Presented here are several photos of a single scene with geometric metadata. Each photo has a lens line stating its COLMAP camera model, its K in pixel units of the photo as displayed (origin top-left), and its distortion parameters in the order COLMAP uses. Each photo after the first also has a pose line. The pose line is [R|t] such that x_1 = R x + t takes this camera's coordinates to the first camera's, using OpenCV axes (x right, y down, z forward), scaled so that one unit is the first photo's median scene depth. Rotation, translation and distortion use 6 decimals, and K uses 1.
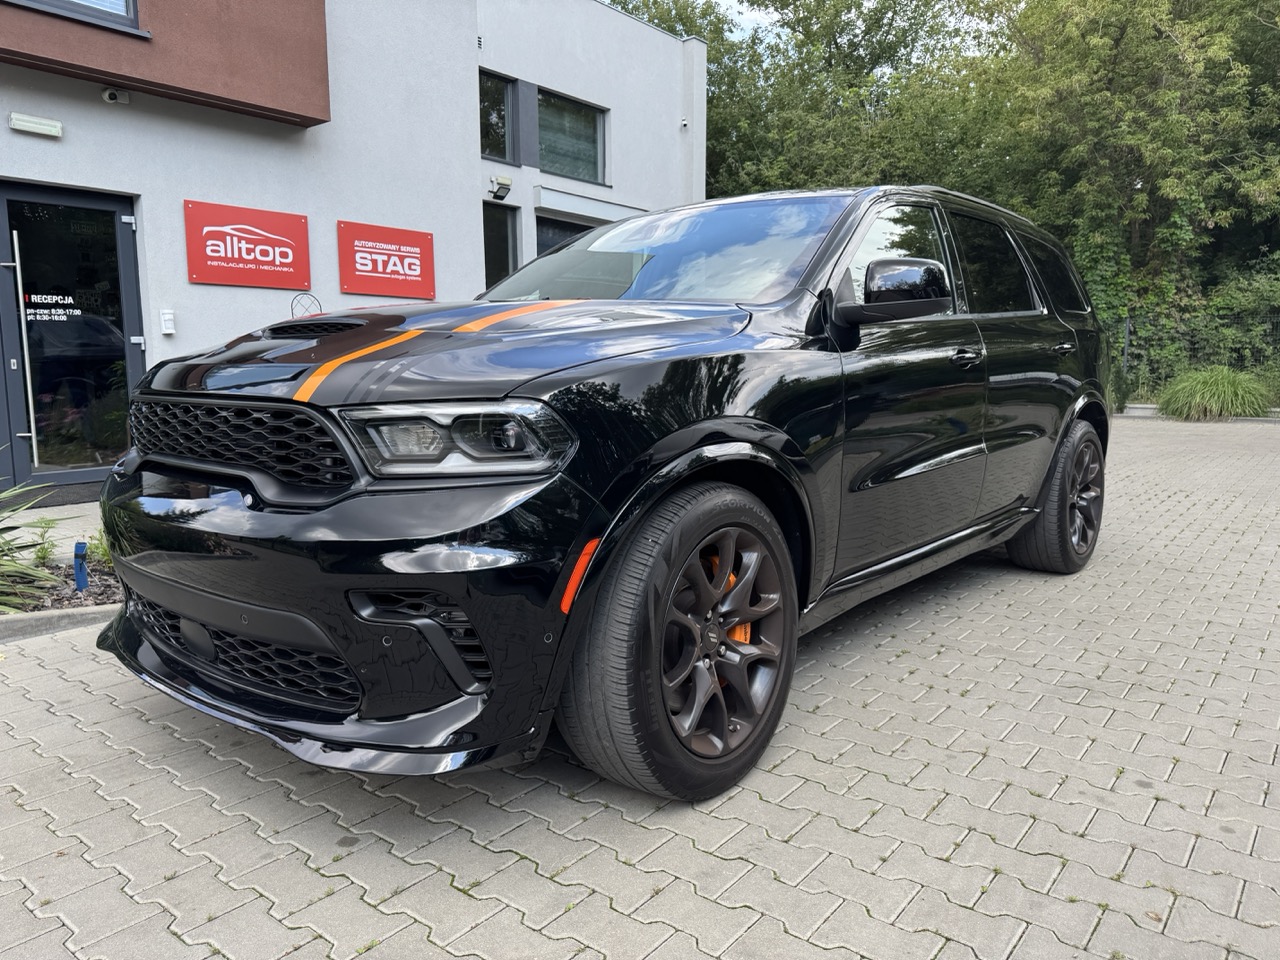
lens RADIAL K [[904.9, 0, 641.2], [0, 904.9, 476.5], [0, 0, 1]] dist [0.004954, 0.002571]
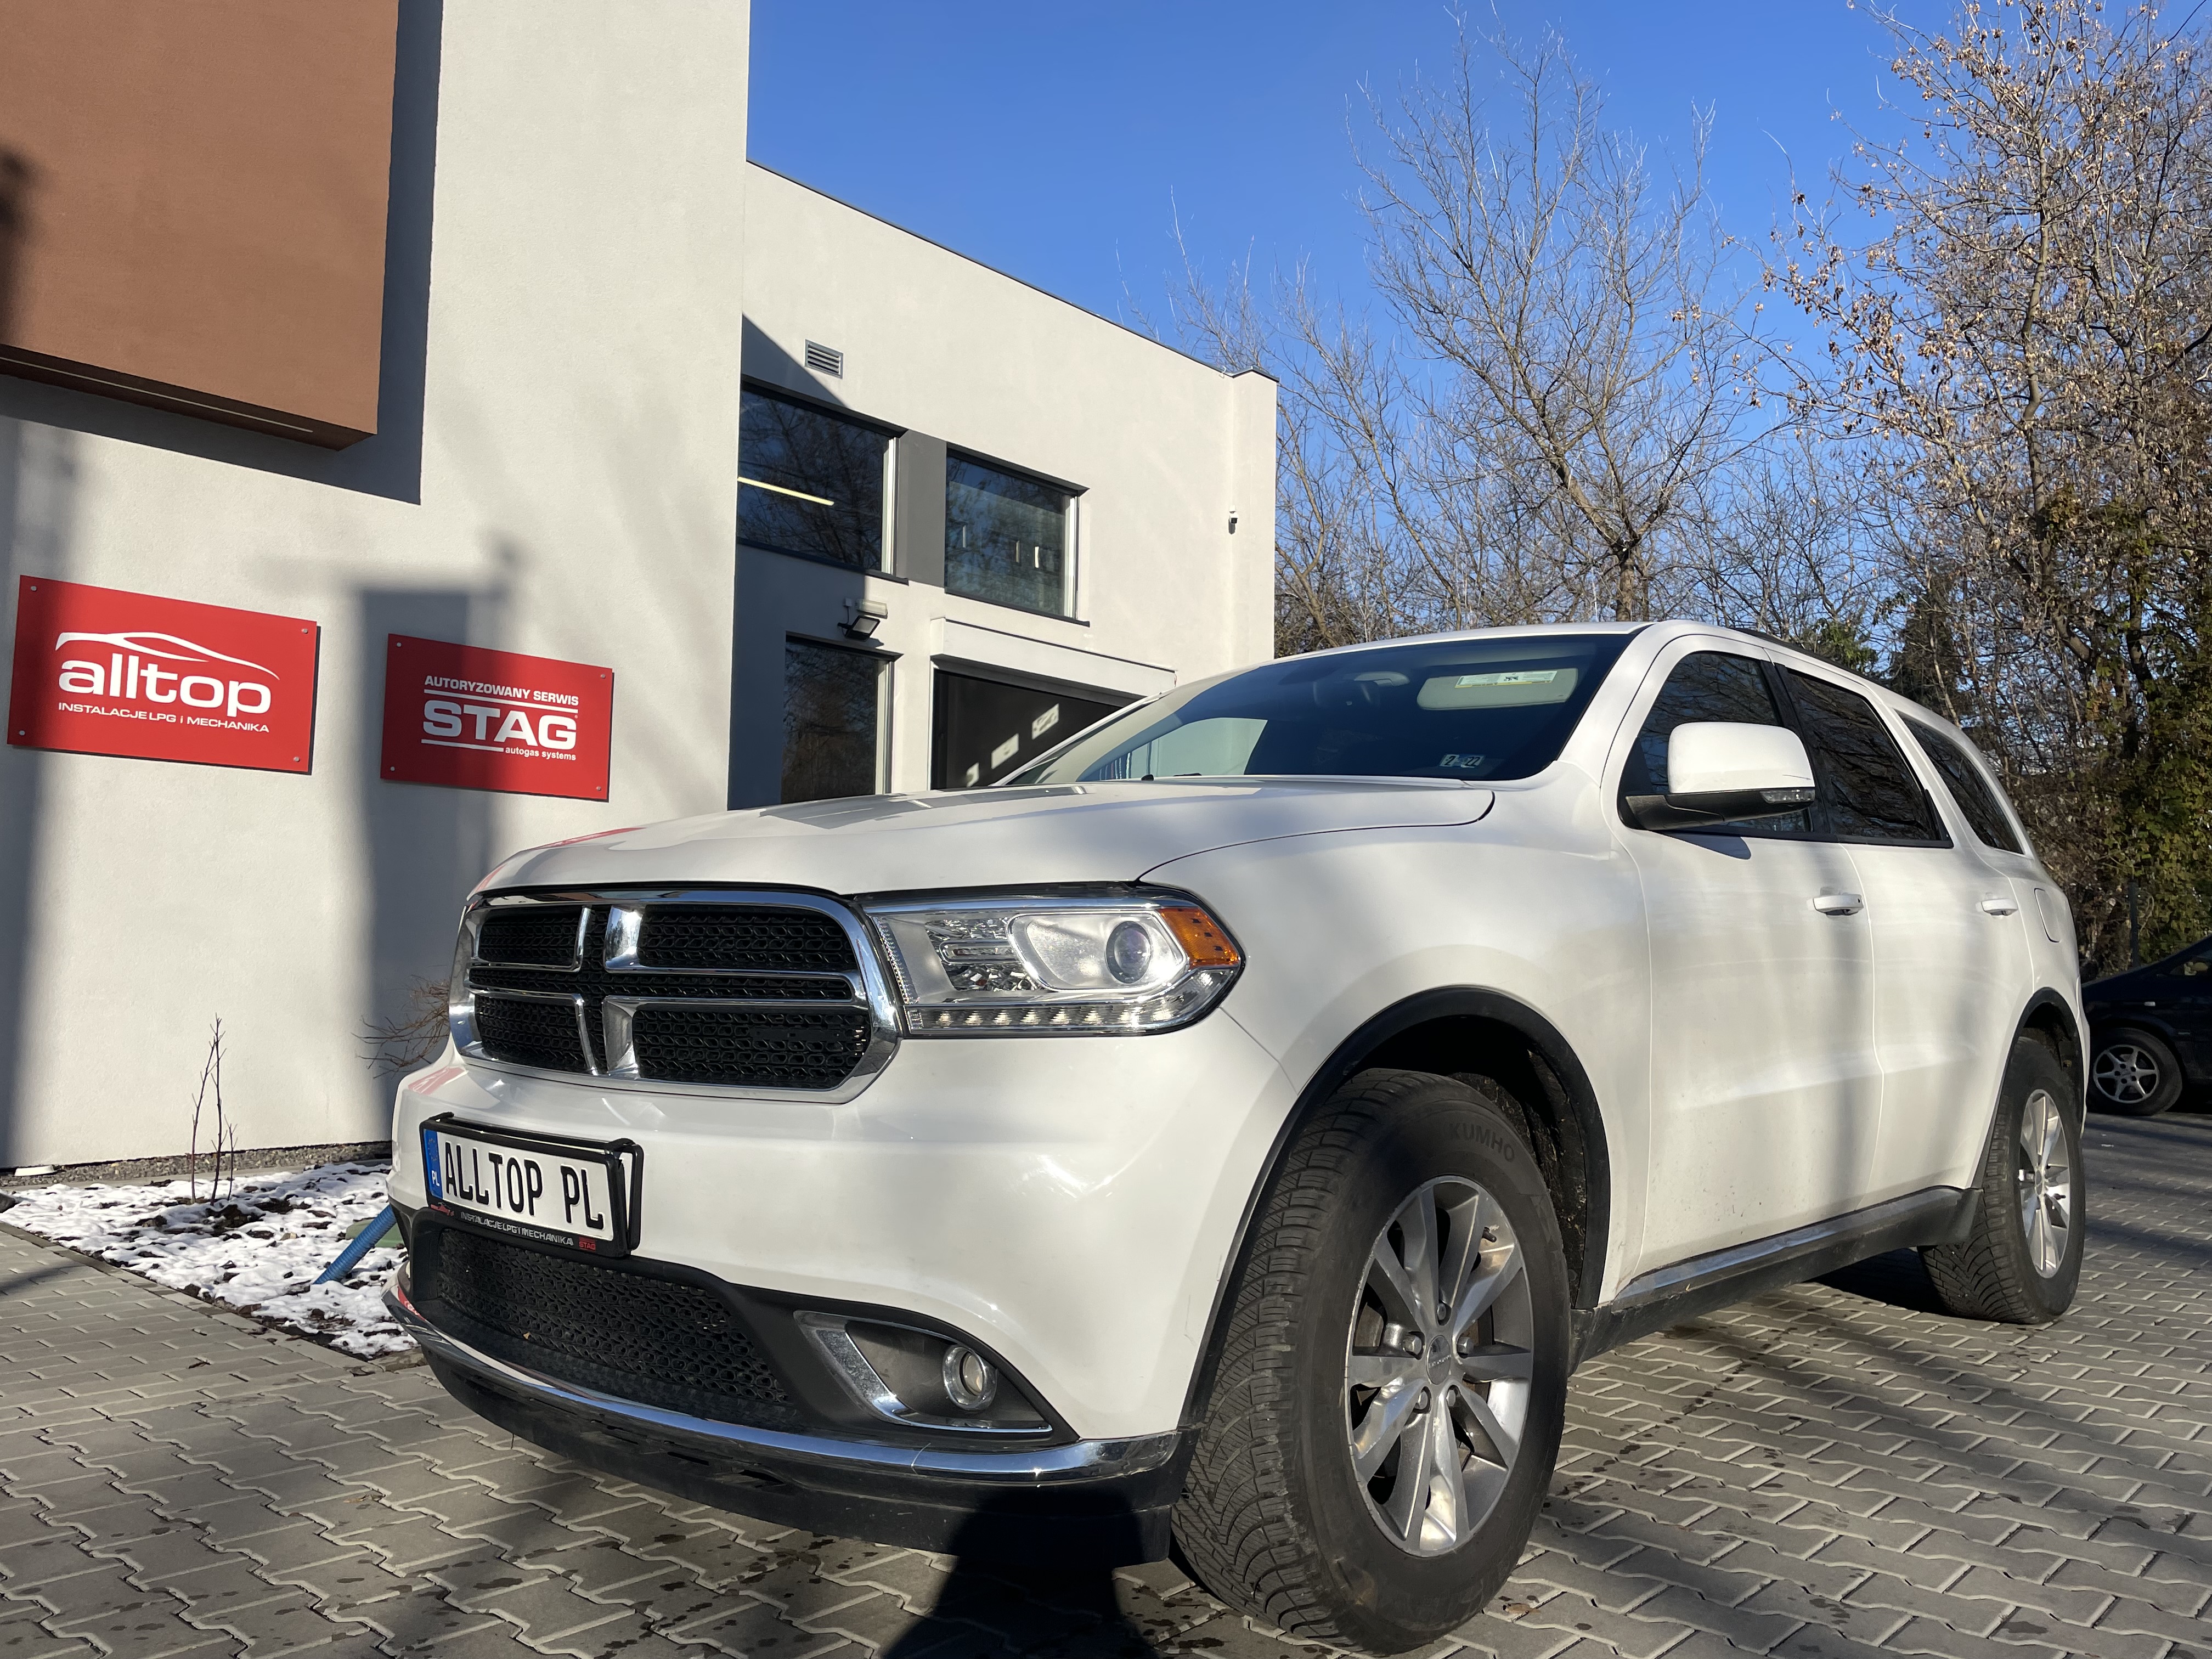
lens RADIAL K [[1668.4, 0, 1112.9], [0, 1668.4, 813.8], [0, 0, 1]] dist [0.084361, -0.066801]
pose [[0.997901, 0.010309, -0.063932, 0.104224], [-0.023817, 0.976477, -0.214304, -0.004911], [0.060219, 0.215377, 0.974672, 0.159685]]
